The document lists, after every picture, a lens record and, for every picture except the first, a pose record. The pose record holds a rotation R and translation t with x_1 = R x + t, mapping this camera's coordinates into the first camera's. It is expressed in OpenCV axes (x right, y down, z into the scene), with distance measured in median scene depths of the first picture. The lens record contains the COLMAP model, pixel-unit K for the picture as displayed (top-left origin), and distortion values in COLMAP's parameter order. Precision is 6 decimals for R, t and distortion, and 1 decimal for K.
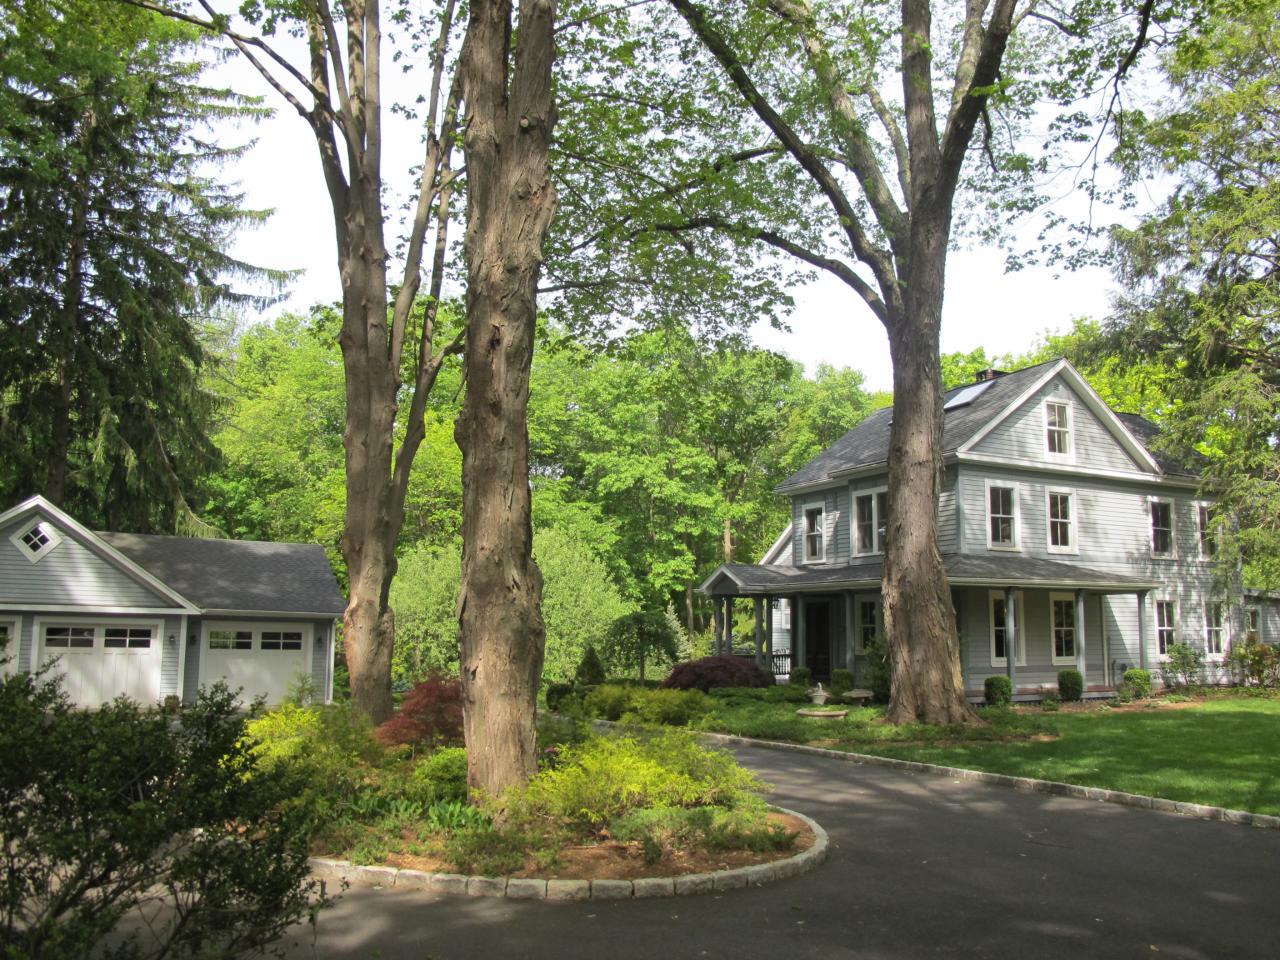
lens RADIAL K [[1084.7, 0, 640.0], [0, 1084.7, 480.0], [0, 0, 1]] dist [-0.131902, 0.150192]
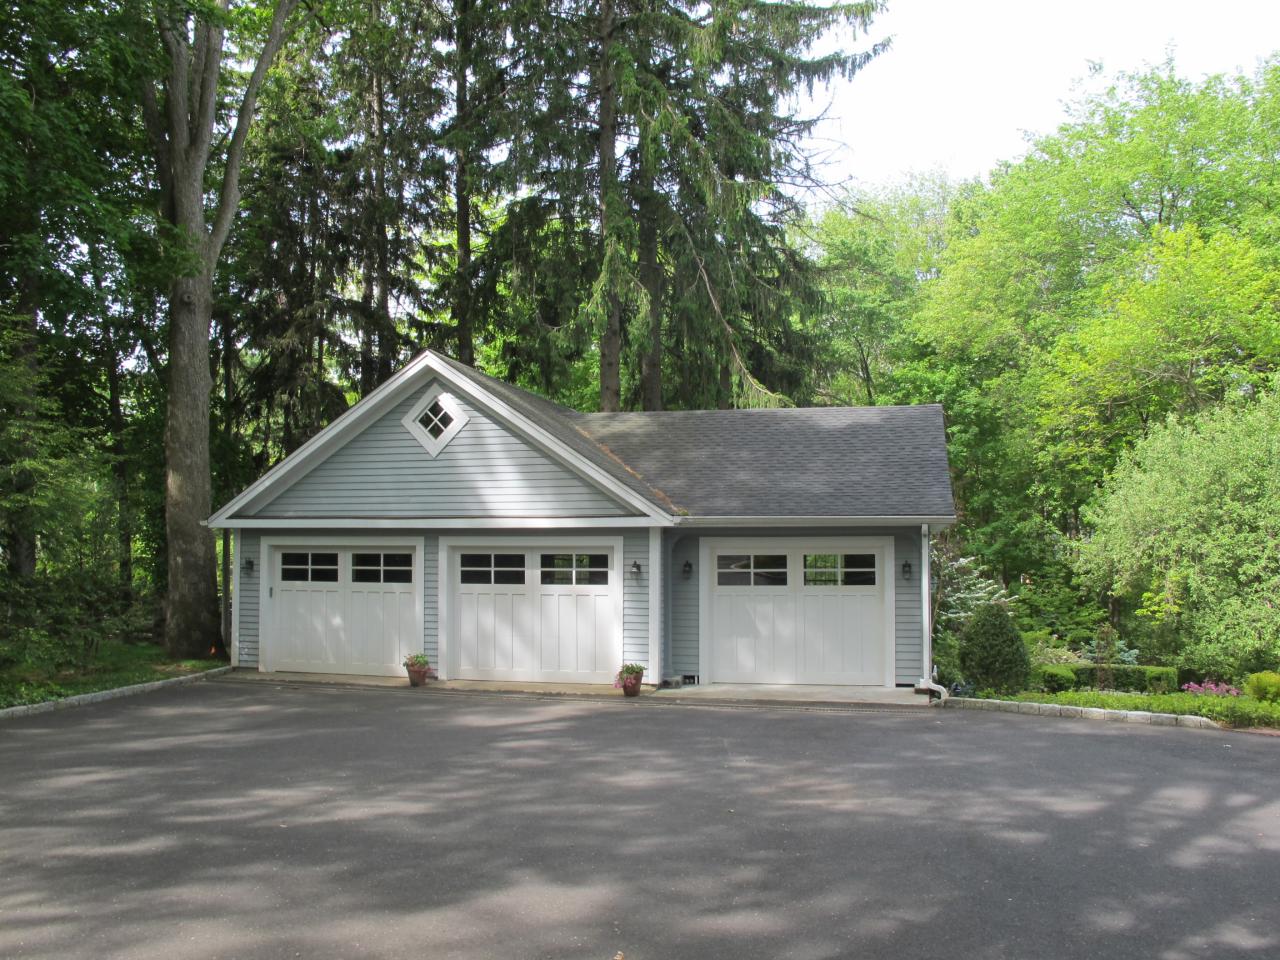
lens RADIAL K [[1084.7, 0, 640.0], [0, 1084.7, 480.0], [0, 0, 1]] dist [-0.131902, 0.150192]
pose [[0.738144, -0.057902, -0.672154, -0.030799], [0.104051, 0.994160, 0.028626, 0.083329], [0.666571, -0.091069, 0.739858, 0.560620]]
